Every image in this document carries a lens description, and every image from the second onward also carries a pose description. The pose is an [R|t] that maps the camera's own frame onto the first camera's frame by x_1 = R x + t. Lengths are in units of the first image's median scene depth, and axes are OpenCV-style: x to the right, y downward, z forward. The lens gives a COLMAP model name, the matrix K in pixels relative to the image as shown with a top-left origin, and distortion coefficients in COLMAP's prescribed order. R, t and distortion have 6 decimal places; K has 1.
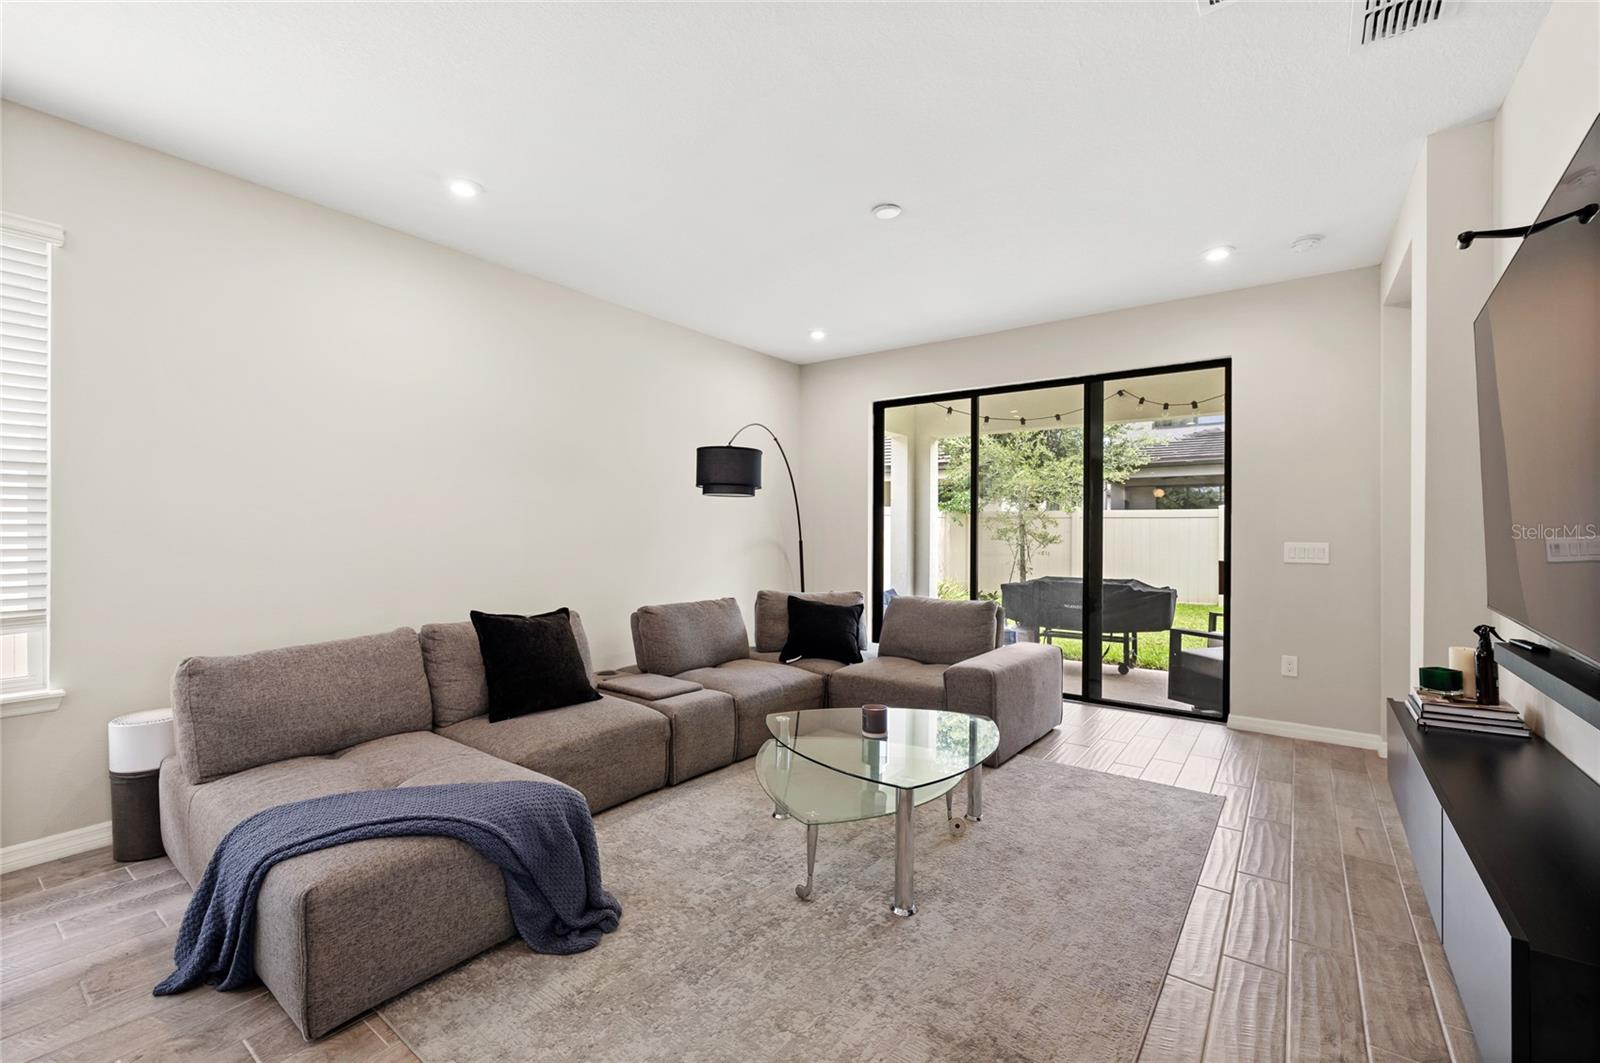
lens RADIAL K [[672.5, 0, 806.8], [0, 672.5, 526.7], [0, 0, 1]] dist [0.001478, 0.000236]
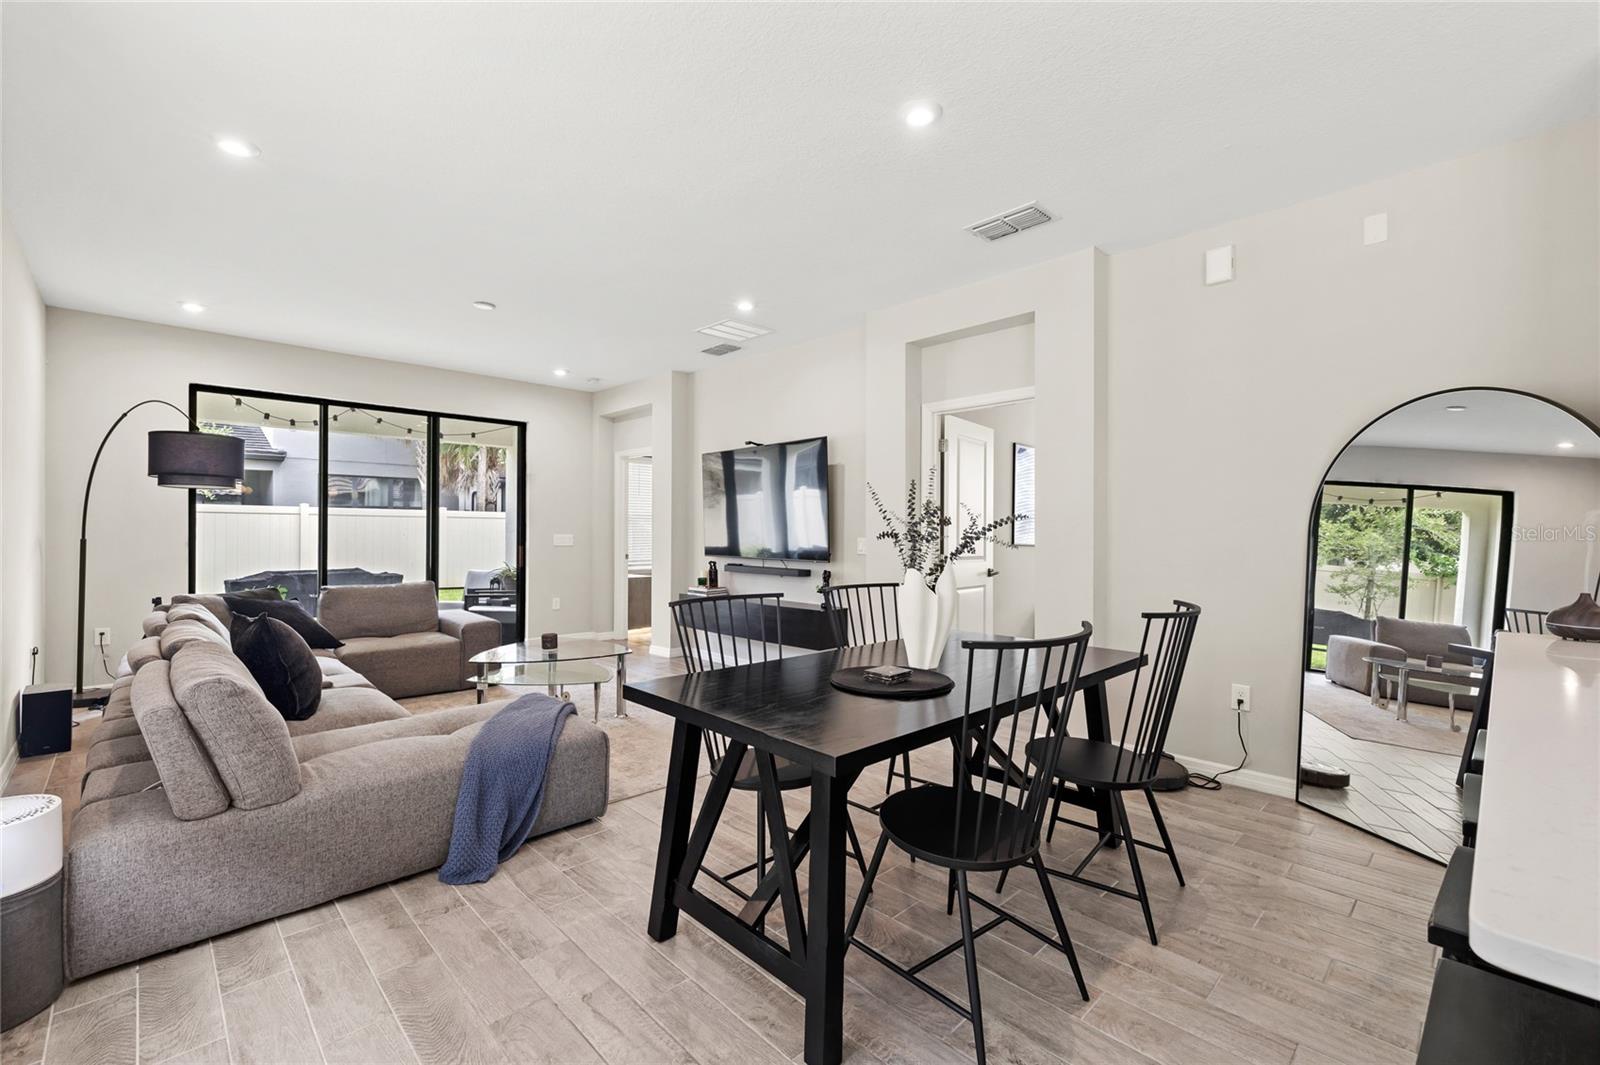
lens RADIAL K [[685.7, 0, 800.0], [0, 685.7, 532.5], [0, 0, 1]] dist [0.000709, -0.000029]
pose [[0.160438, -0.006758, 0.987023, -0.899255], [-0.010315, 0.999910, 0.008523, -0.005210], [-0.986992, -0.011548, 0.160354, 0.073020]]
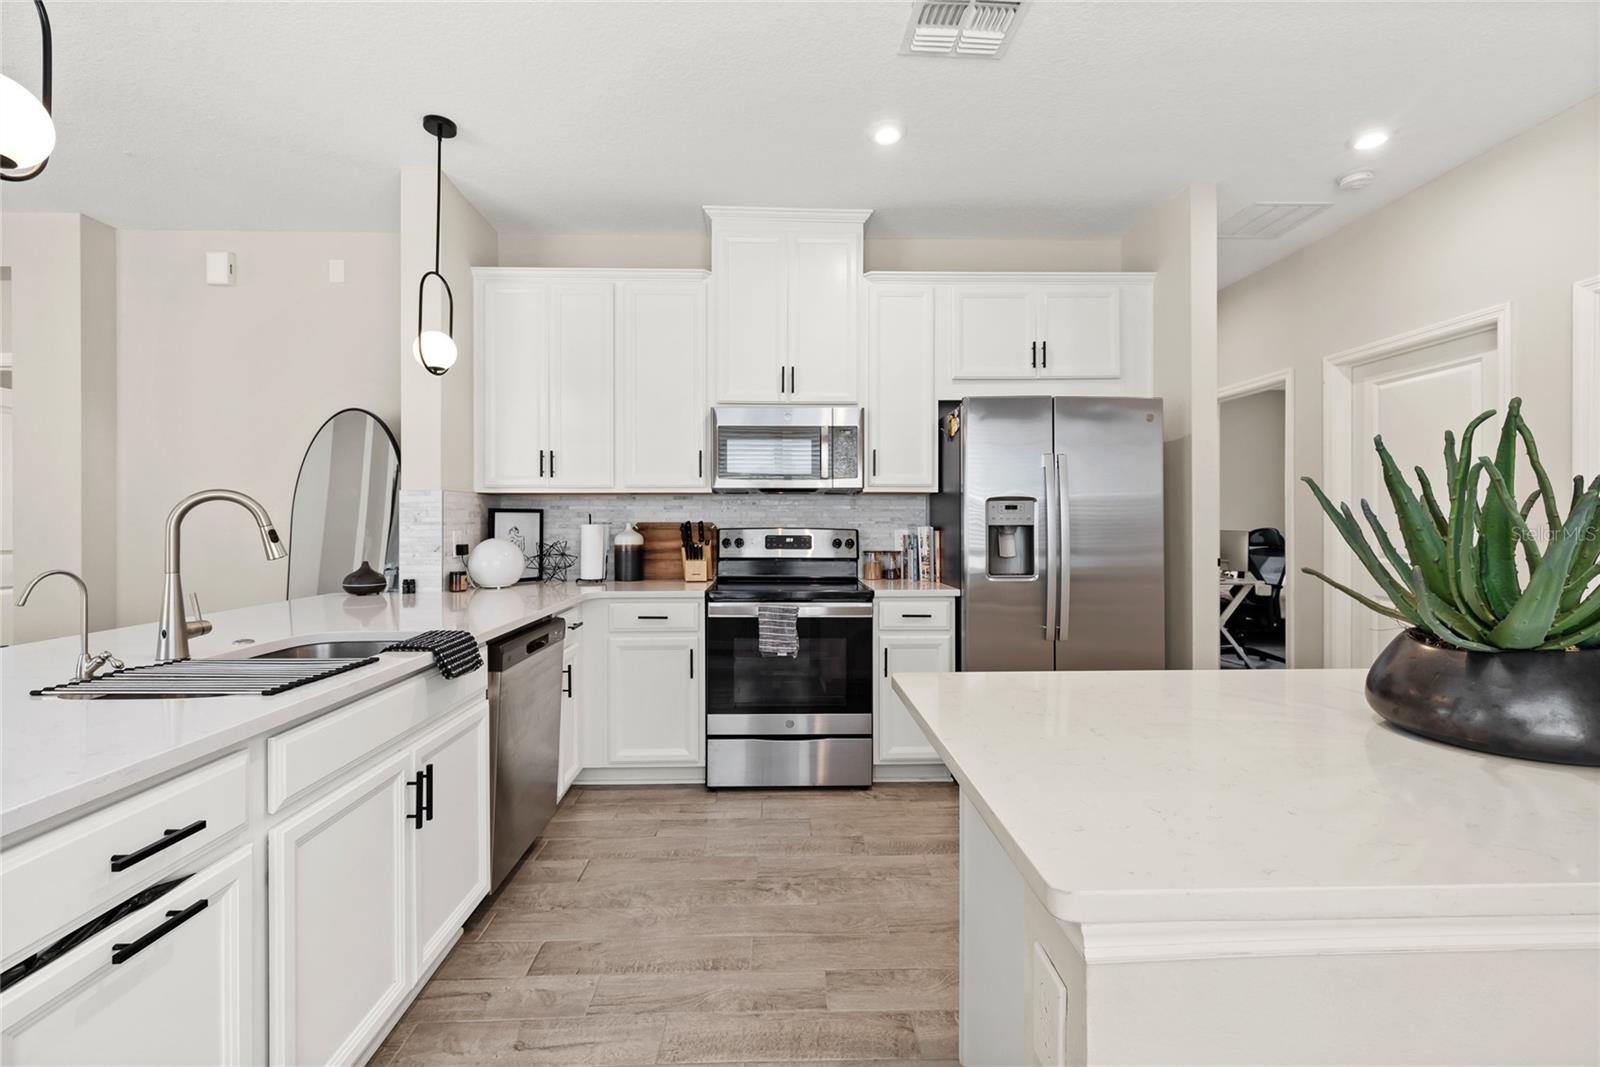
lens RADIAL K [[682.3, 0, 797.7], [0, 682.3, 520.3], [0, 0, 1]] dist [0.000989, 0.000066]
pose [[-0.619814, -0.005948, 0.784726, -1.127805], [-0.007890, 0.999968, 0.001348, -0.009129], [-0.784709, -0.005356, -0.619842, -0.302068]]
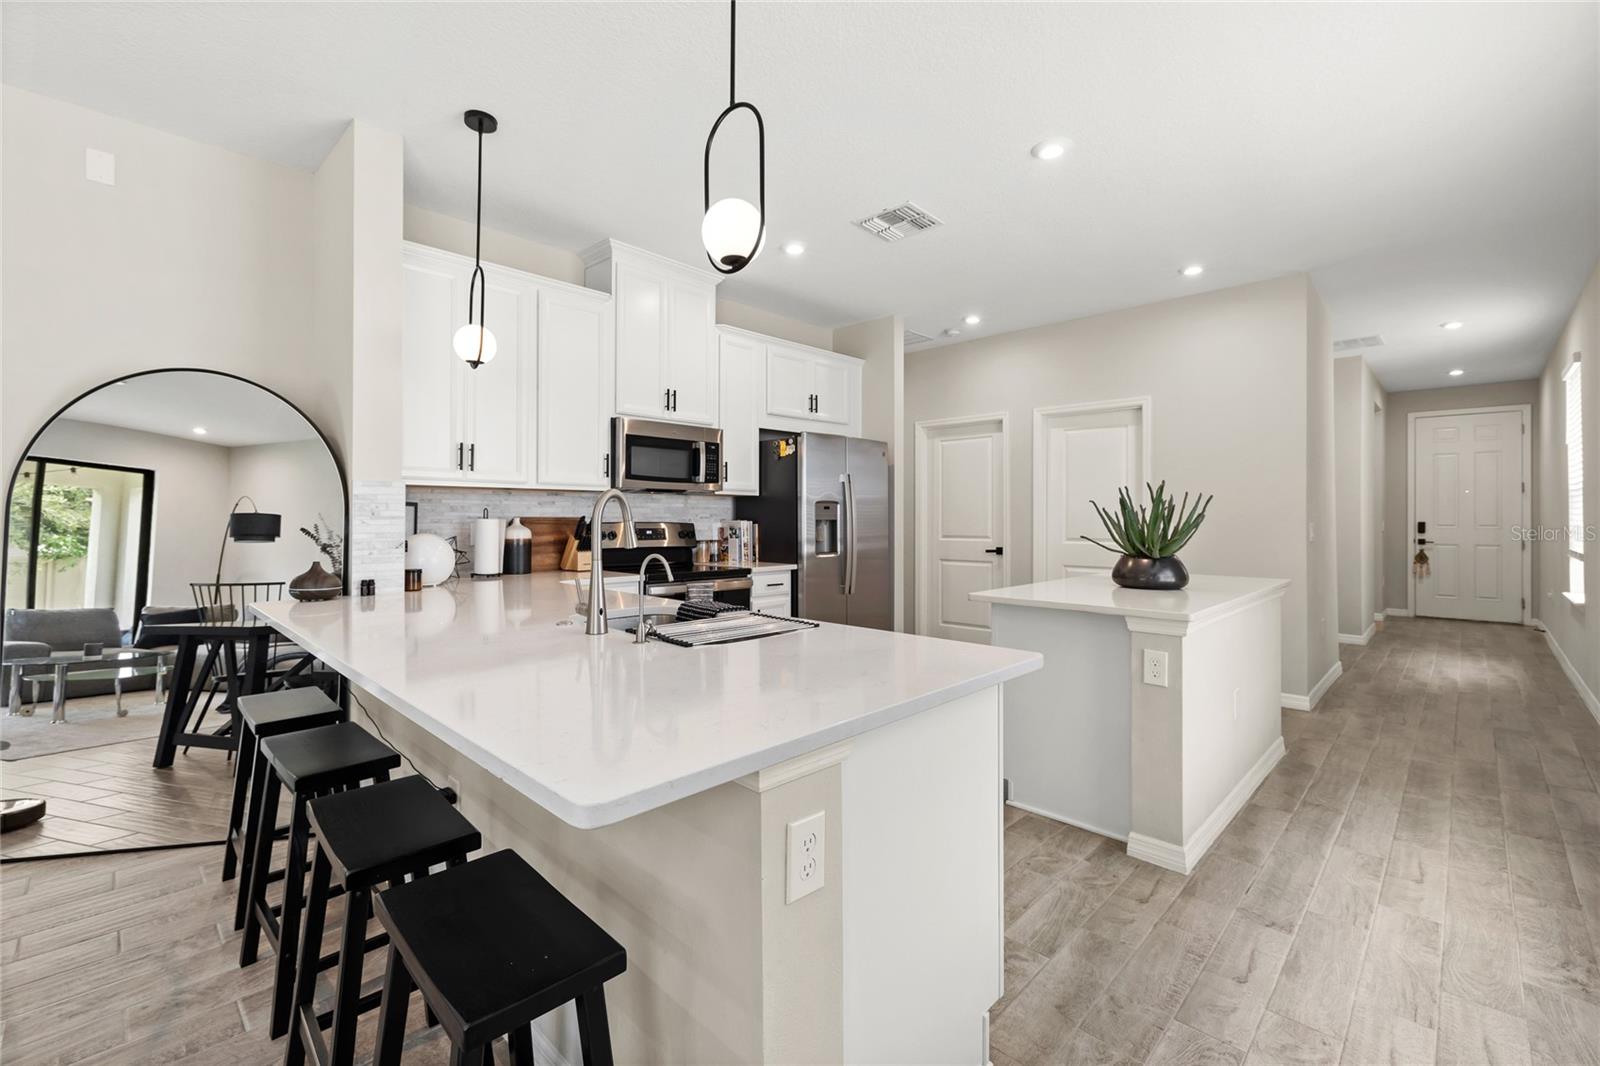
lens RADIAL K [[681.0, 0, 807.9], [0, 681.0, 513.7], [0, 0, 1]] dist [0.000910, -0.000031]
pose [[-0.991508, -0.009701, 0.129687, -0.825600], [-0.010985, 0.999897, -0.009188, -0.004317], [-0.129584, -0.010535, -0.991512, 0.131708]]
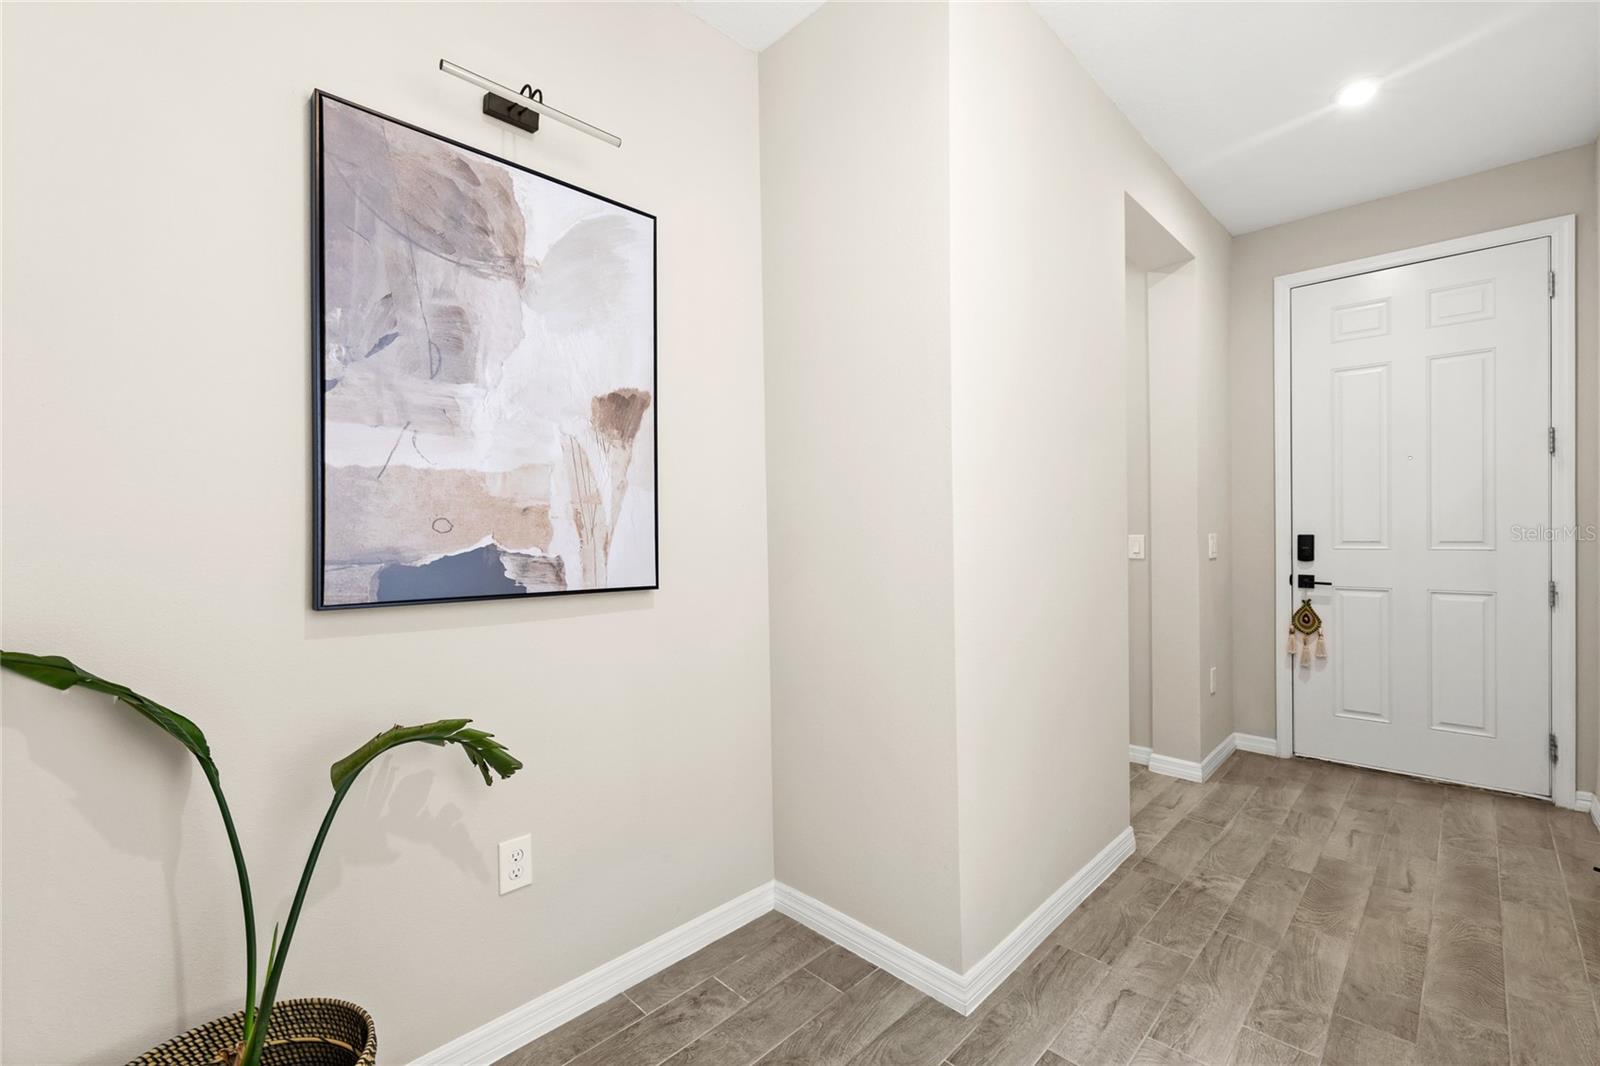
lens RADIAL K [[662.1, 0, 794.1], [0, 662.1, 520.6], [0, 0, 1]] dist [-0.012065, -0.000107]
pose [[-0.991669, -0.003638, 0.128764, -1.791619], [-0.004464, 0.999971, -0.006126, -0.026278], [-0.128738, -0.006650, -0.991656, -1.149999]]
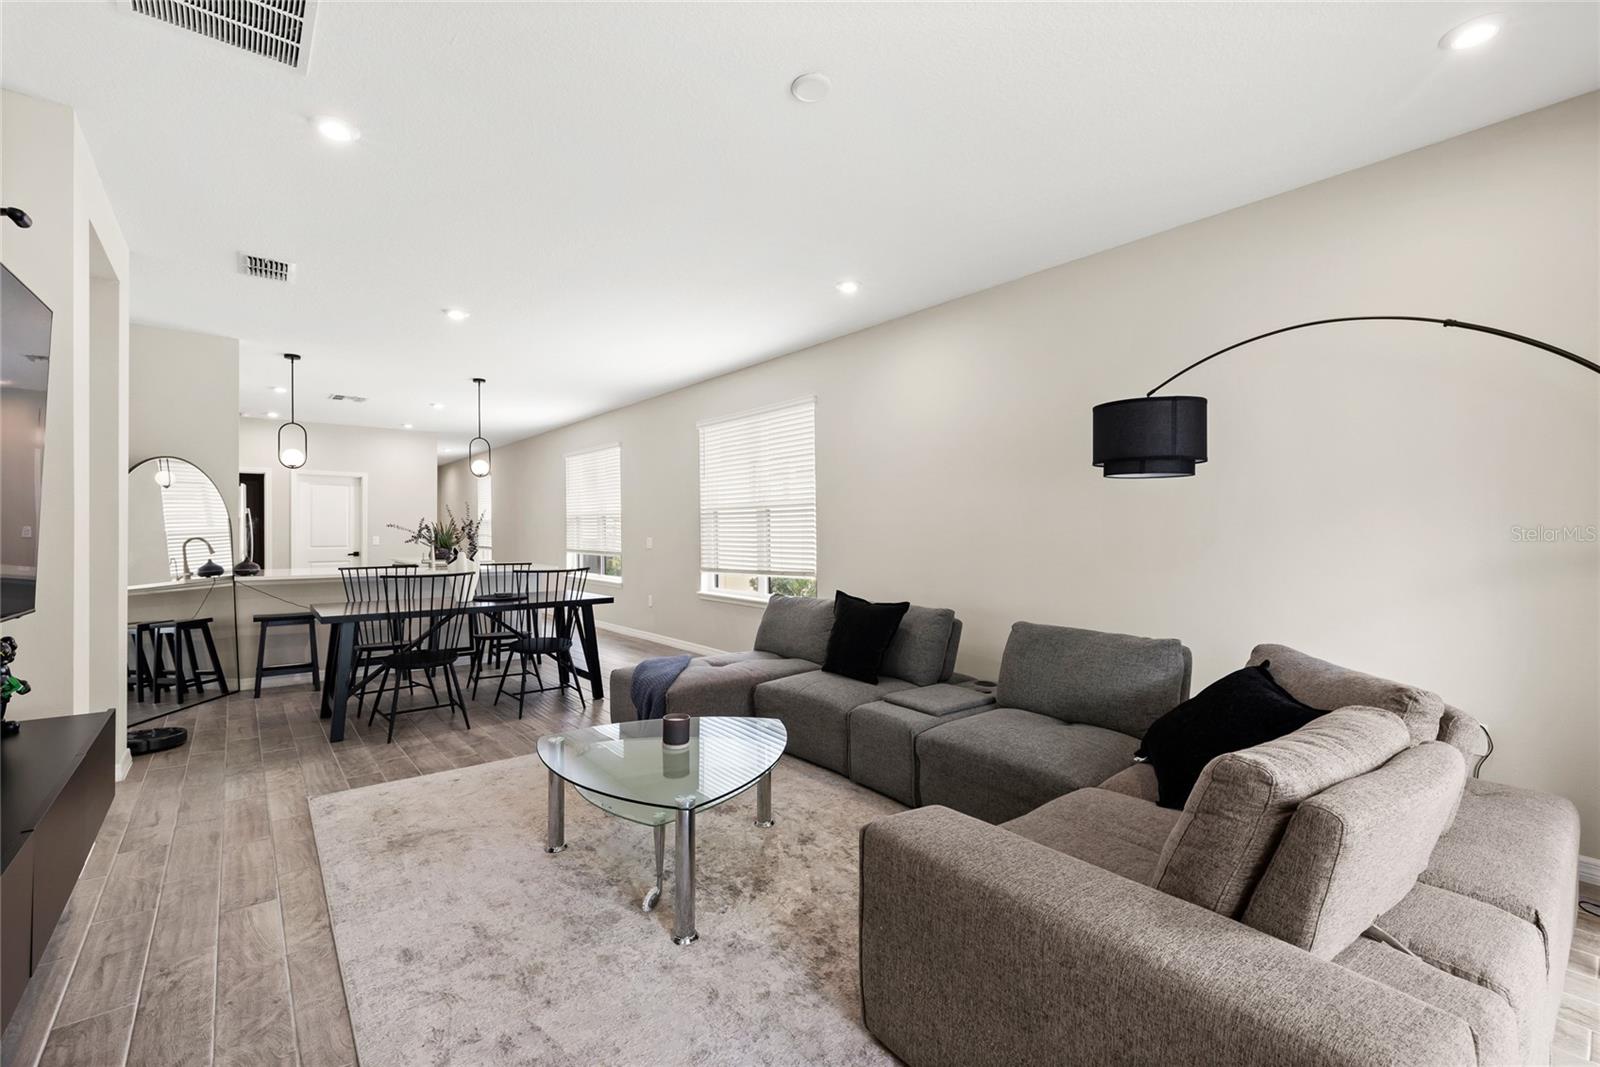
lens RADIAL K [[702.5, 0, 800.0], [0, 702.5, 533.5], [0, 0, 1]] dist [0.000074, -0.000030]
pose [[-0.254347, -0.004522, -0.967102, 0.644982], [0.009870, 0.999925, -0.007272, 0.012080], [0.967063, -0.011395, -0.254284, 0.905349]]
